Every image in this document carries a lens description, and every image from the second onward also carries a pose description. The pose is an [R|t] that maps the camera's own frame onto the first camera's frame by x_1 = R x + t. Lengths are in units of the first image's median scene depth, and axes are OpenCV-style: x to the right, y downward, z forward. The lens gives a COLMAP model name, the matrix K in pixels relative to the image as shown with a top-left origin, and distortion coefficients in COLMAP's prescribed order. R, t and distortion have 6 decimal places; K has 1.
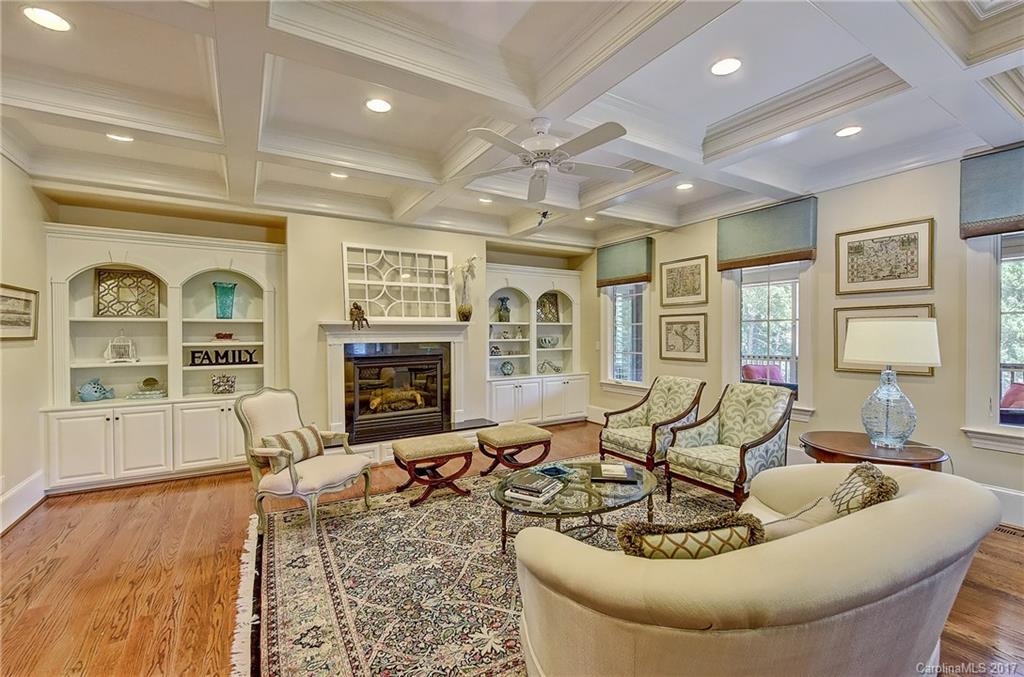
lens RADIAL K [[439.8, 0, 512.0], [0, 439.8, 338.5], [0, 0, 1]] dist [0.000587, 0.000070]
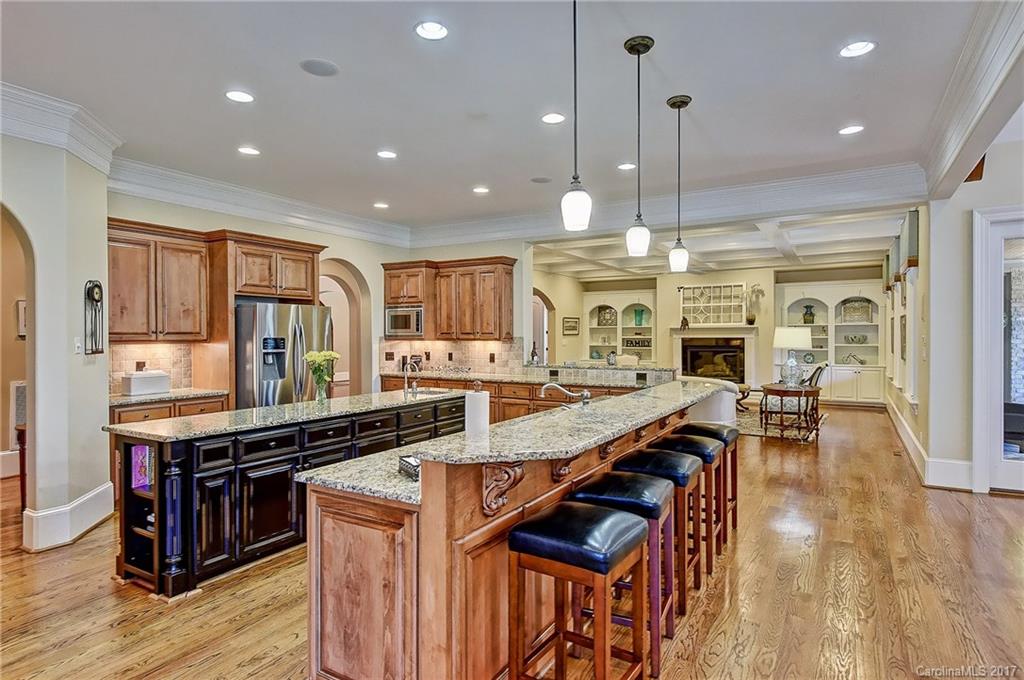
lens RADIAL K [[561.6, 0, 512.0], [0, 561.6, 340.0], [0, 0, 1]] dist [-0.003630, -0.001098]
pose [[0.462182, 0.011281, -0.886714, 1.486550], [-0.008459, 0.999930, 0.008312, 0.007712], [0.886745, 0.003659, 0.462244, -0.816521]]
